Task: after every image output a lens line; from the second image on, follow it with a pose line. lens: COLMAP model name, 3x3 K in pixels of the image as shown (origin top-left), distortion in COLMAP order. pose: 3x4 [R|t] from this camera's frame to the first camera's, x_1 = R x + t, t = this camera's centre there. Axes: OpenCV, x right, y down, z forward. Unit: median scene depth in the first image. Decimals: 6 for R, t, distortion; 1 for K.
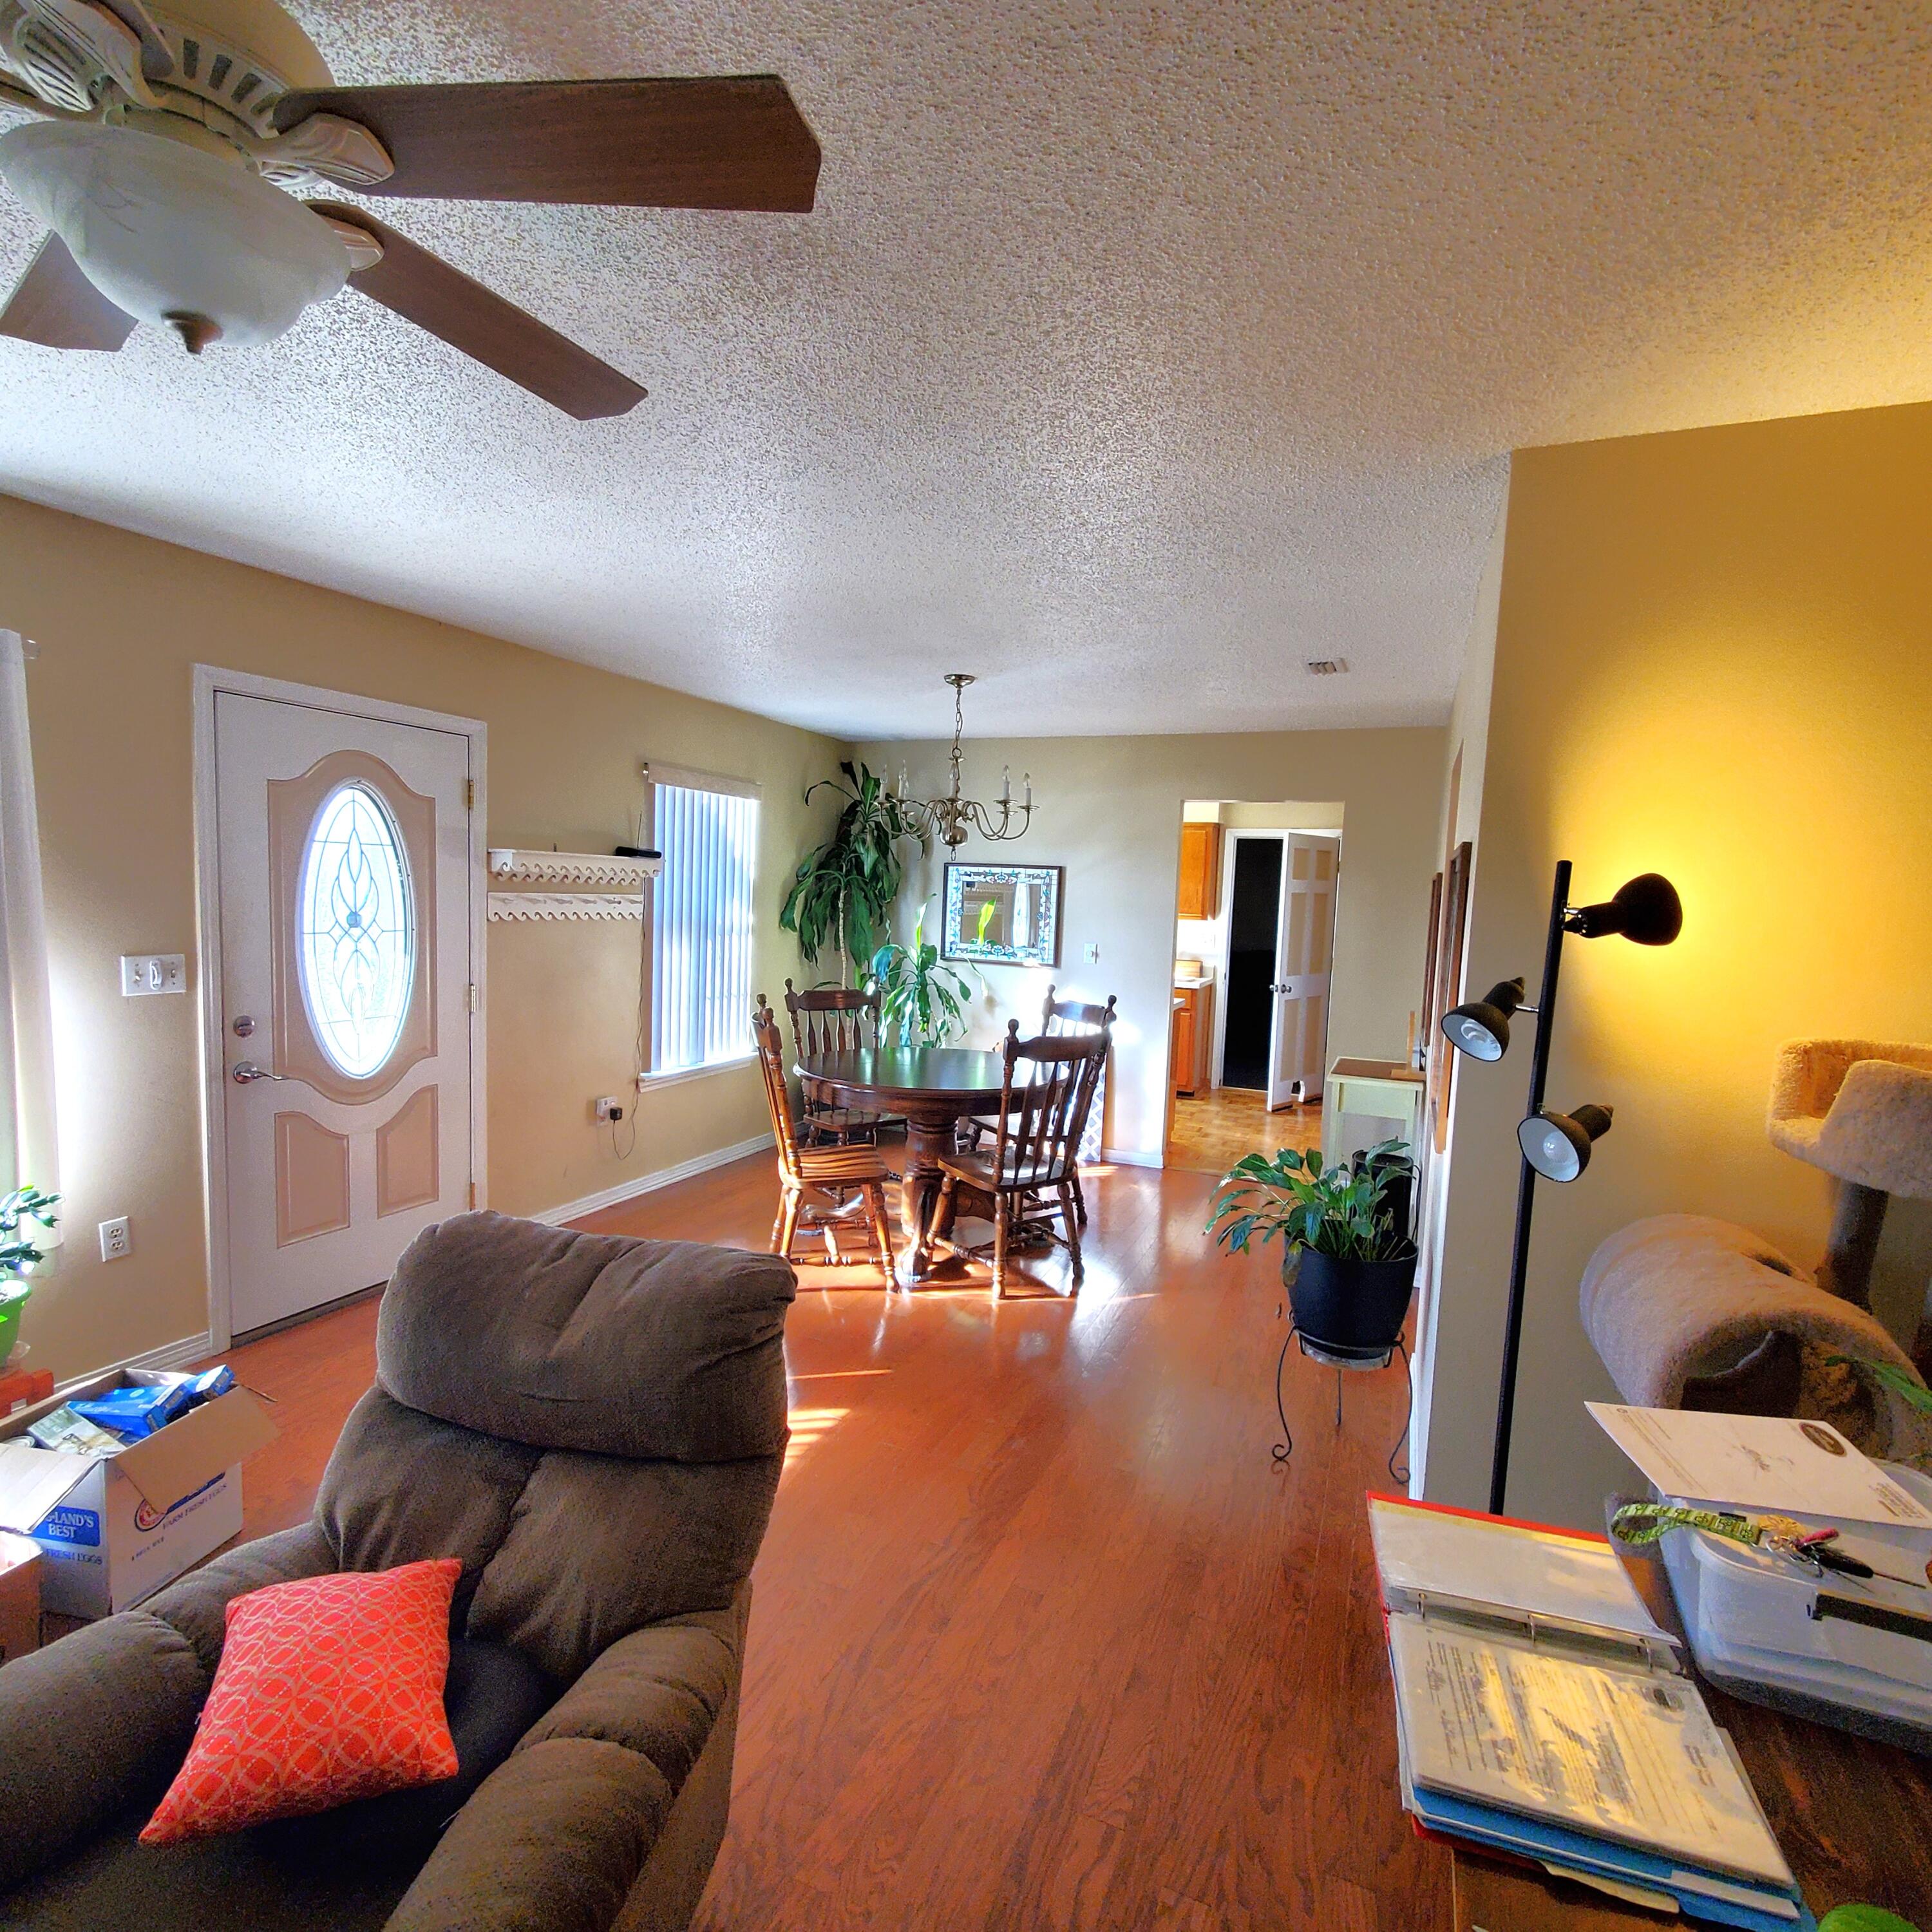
lens RADIAL K [[1028.6, 0, 959.1], [0, 1028.6, 981.9], [0, 0, 1]] dist [0.011461, -0.006194]
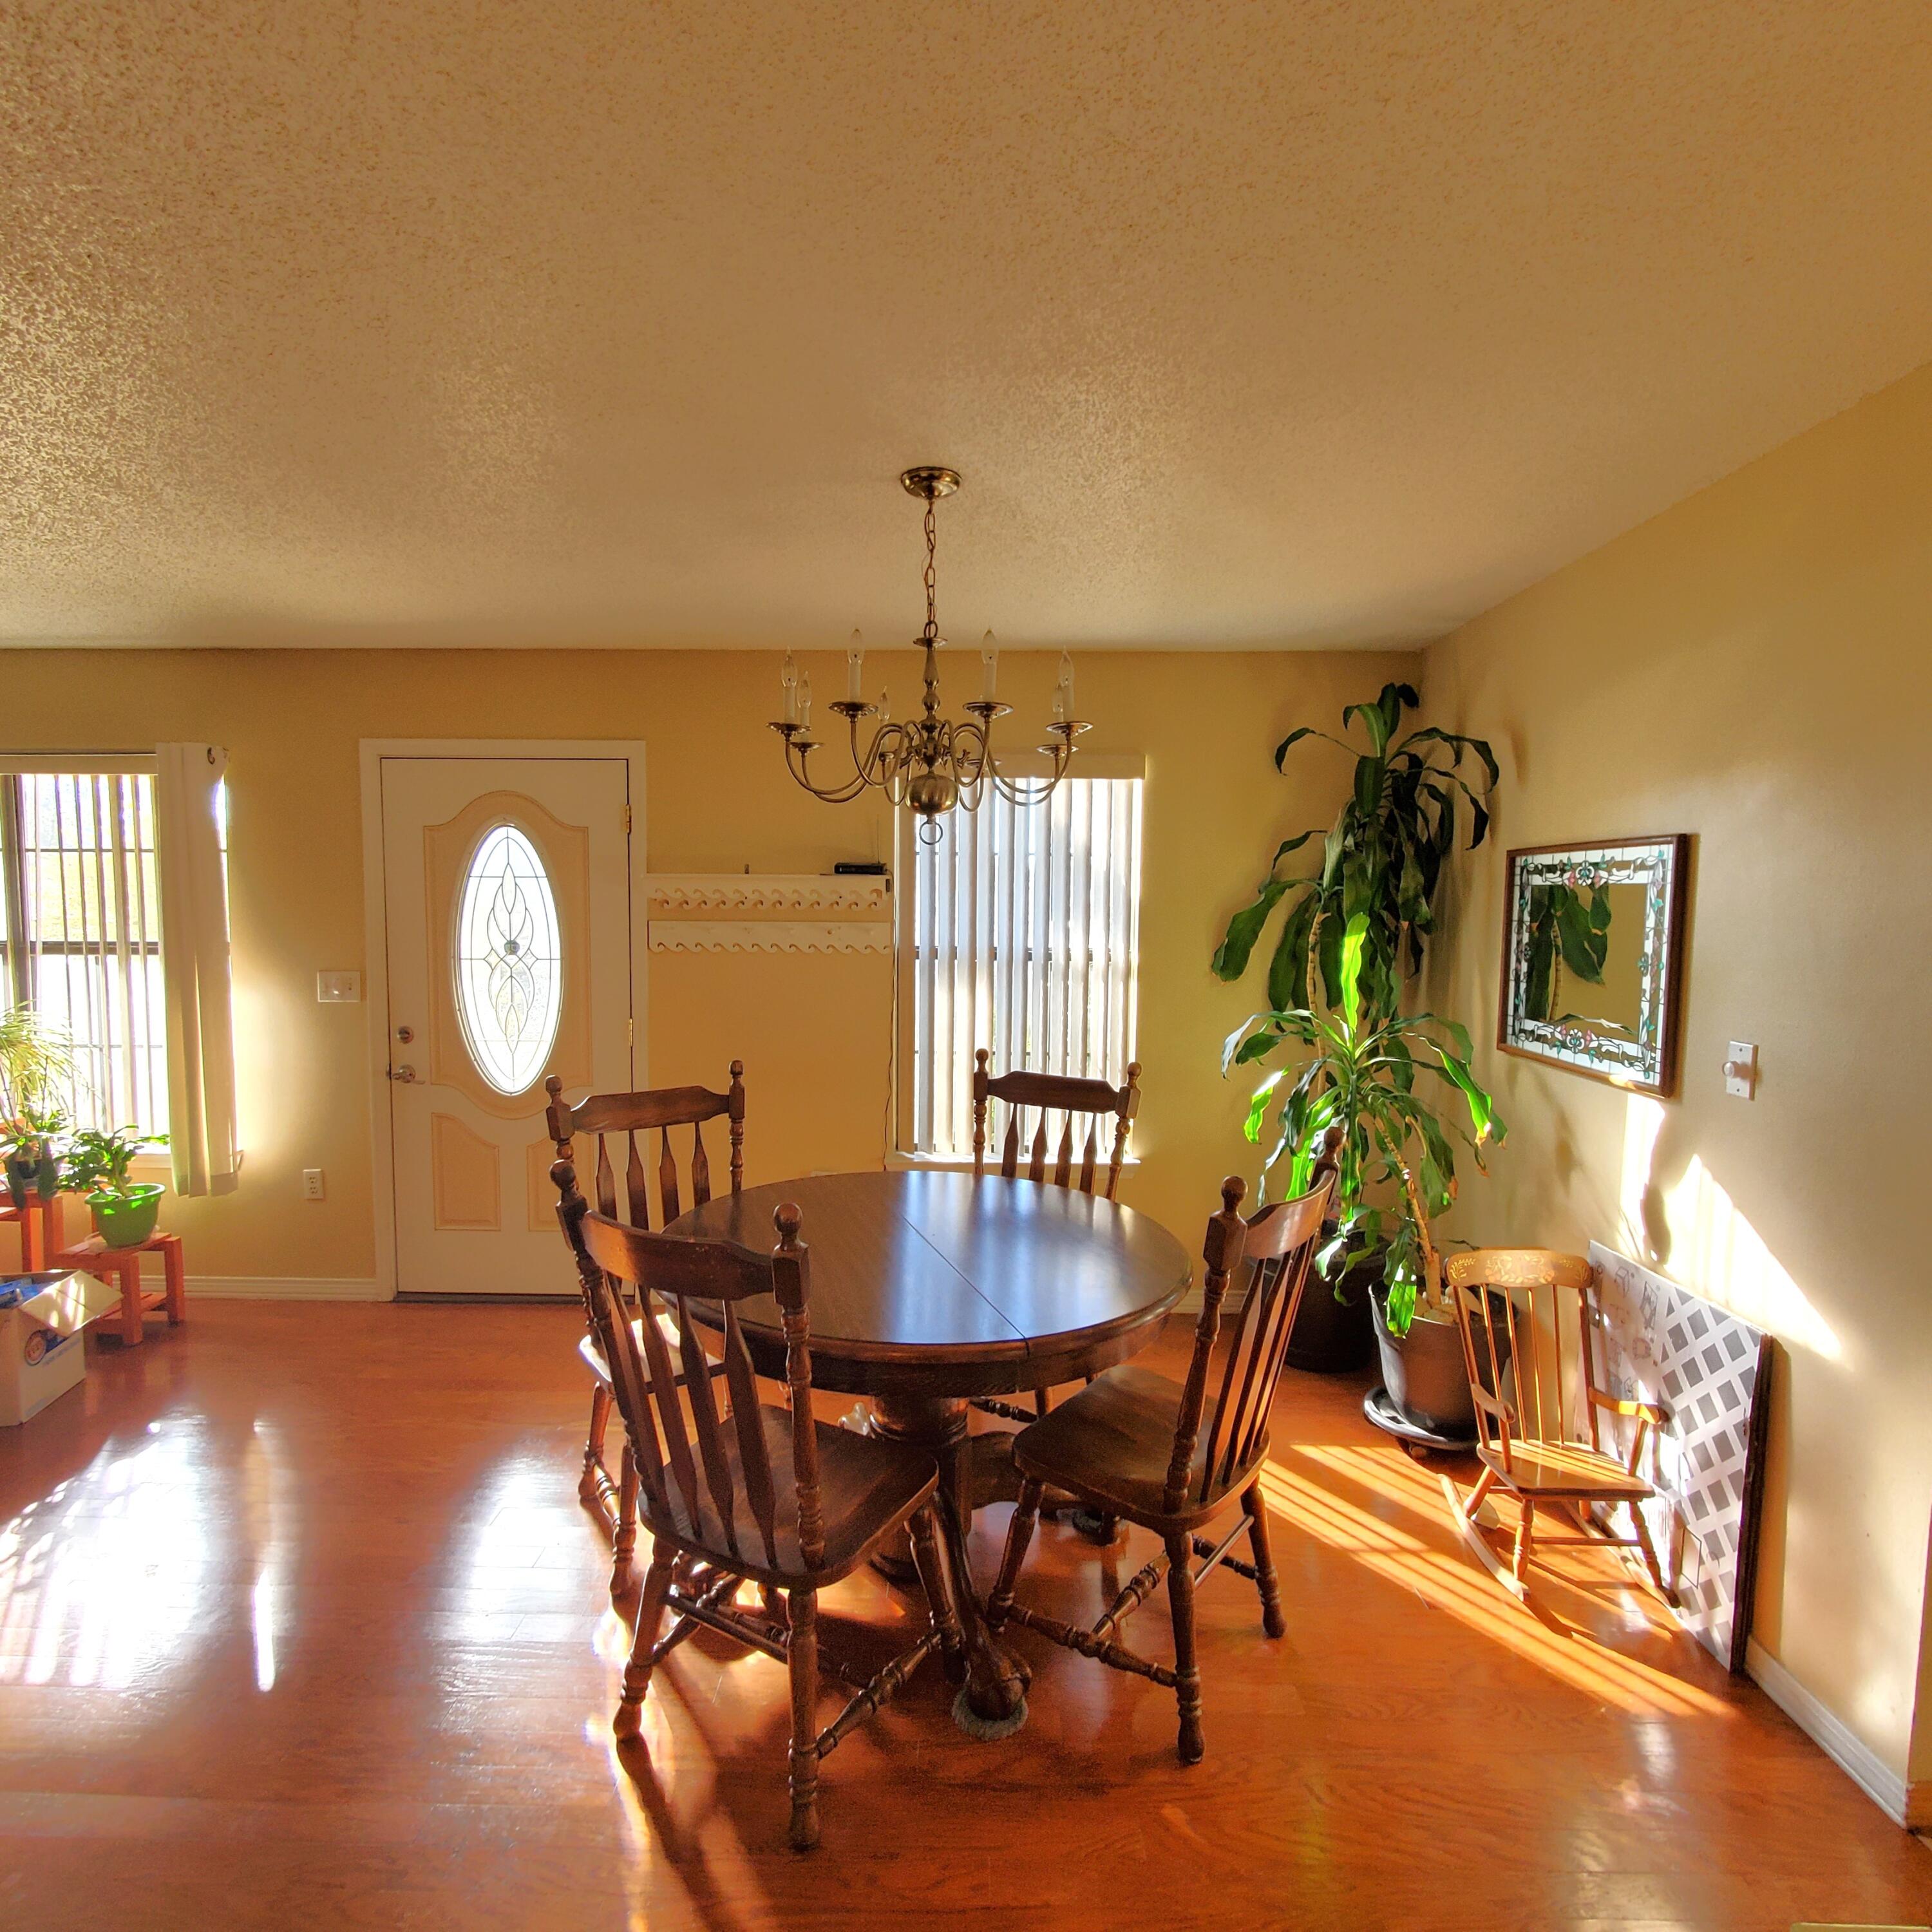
lens RADIAL K [[1028.6, 0, 960.7], [0, 1028.6, 968.8], [0, 0, 1]] dist [0.011461, -0.006194]
pose [[0.382837, 0.021401, -0.923568, 0.720186], [-0.075709, 0.997096, -0.008278, -0.079599], [0.920709, 0.073092, 0.383345, 1.254525]]
